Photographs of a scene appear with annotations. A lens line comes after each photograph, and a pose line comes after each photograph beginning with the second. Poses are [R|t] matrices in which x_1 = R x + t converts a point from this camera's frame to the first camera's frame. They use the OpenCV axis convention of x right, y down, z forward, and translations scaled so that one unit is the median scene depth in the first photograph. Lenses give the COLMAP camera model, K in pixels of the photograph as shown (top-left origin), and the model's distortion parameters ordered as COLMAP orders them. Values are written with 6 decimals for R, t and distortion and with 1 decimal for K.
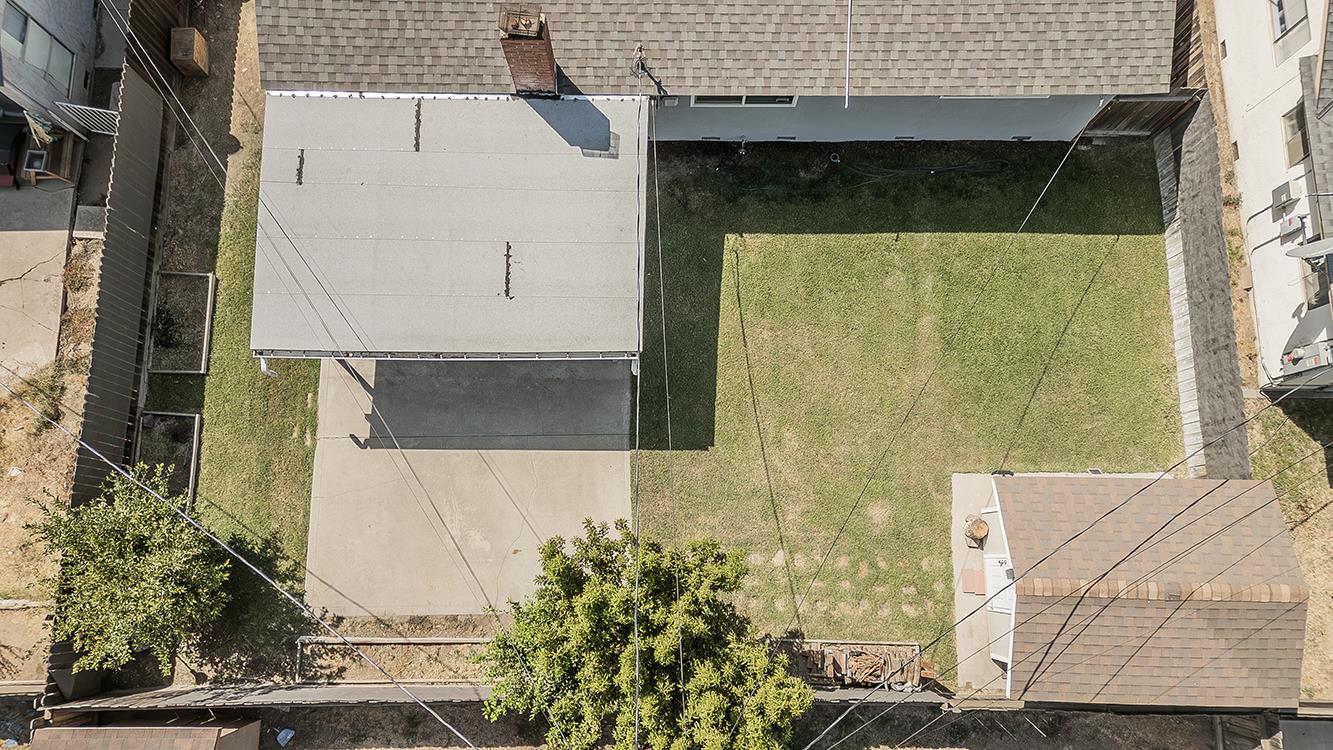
lens RADIAL K [[928.9, 0, 662.9], [0, 928.9, 372.0], [0, 0, 1]] dist [0.074960, -0.041391]
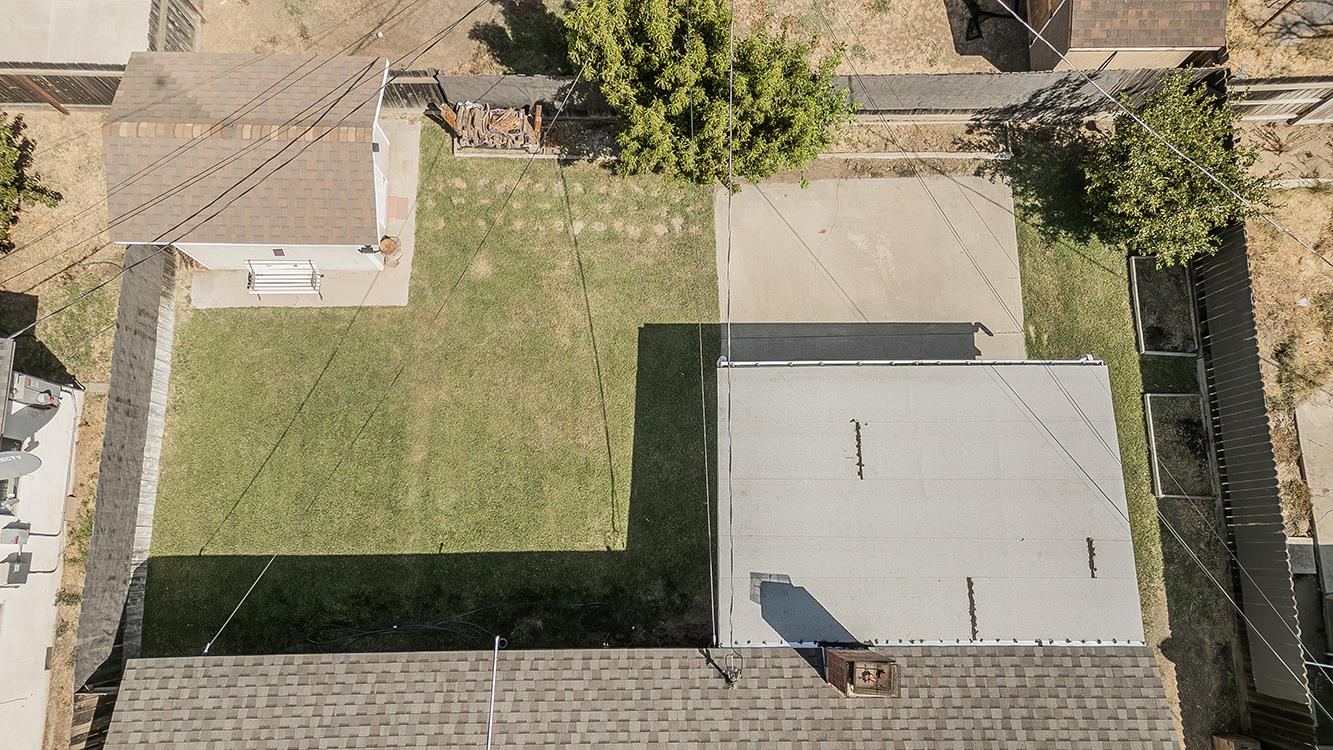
lens RADIAL K [[928.9, 0, 664.8], [0, 928.9, 376.0], [0, 0, 1]] dist [0.074960, -0.041391]
pose [[-0.999656, 0.007646, -0.025104, 0.053487], [-0.016549, -0.926109, 0.376893, -0.365755], [-0.020368, 0.377178, 0.925917, 0.073343]]
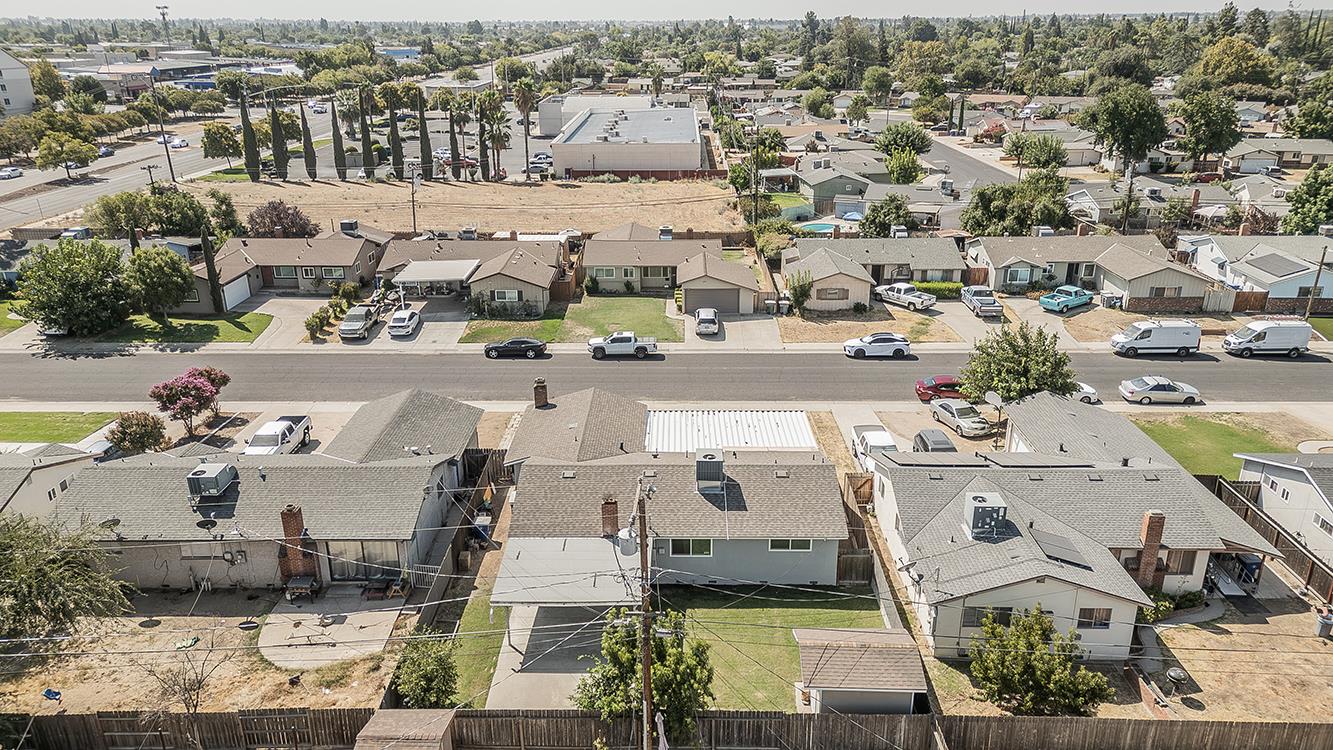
lens RADIAL K [[928.9, 0, 663.5], [0, 928.9, 371.8], [0, 0, 1]] dist [0.074960, -0.041391]
pose [[0.999868, -0.009472, -0.013218, 0.050503], [-0.006270, 0.525420, -0.850820, 1.578579], [0.015004, 0.850790, 0.525292, -0.721259]]
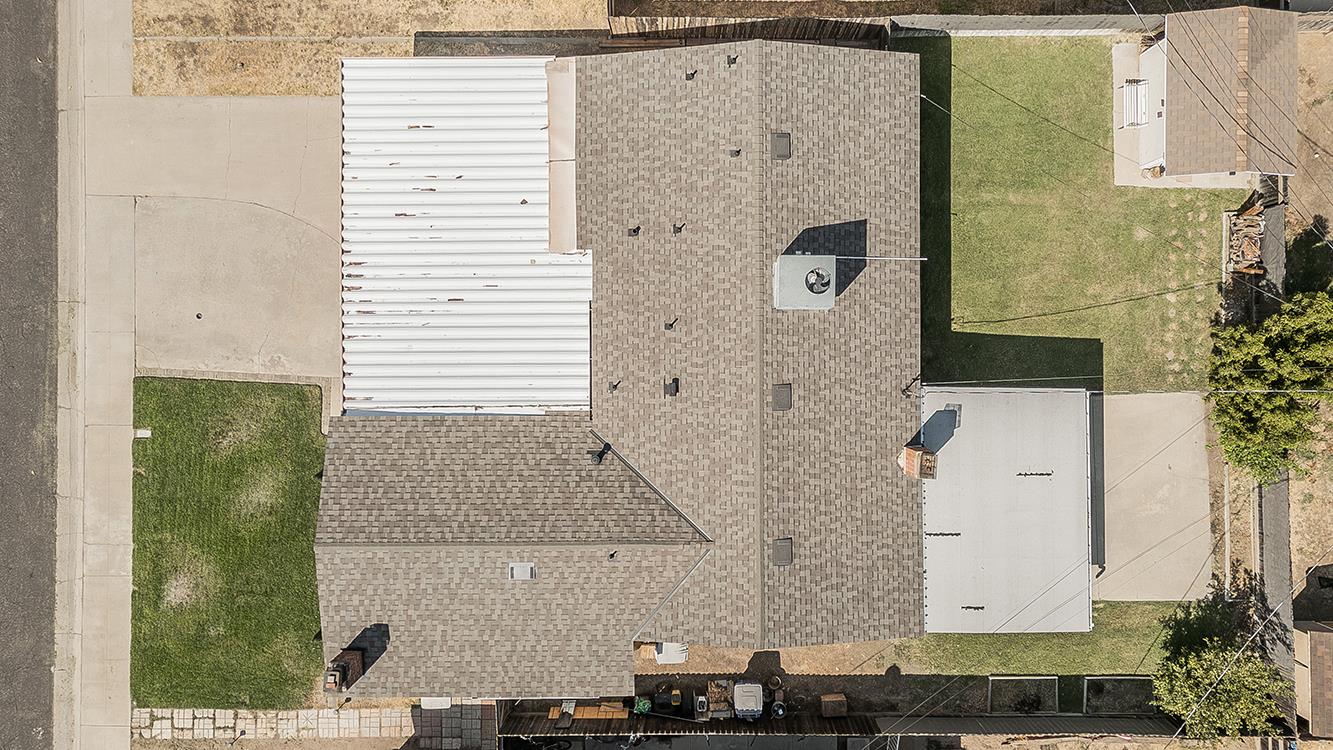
lens RADIAL K [[1091.1, 0, 695.1], [0, 1091.1, 347.2], [0, 0, 1]] dist [0.073437, -0.041060]
pose [[-0.009446, -0.999942, 0.005258, 0.040733], [0.980236, -0.008220, 0.197663, -0.953424], [-0.197608, 0.007021, 0.980256, -0.656437]]
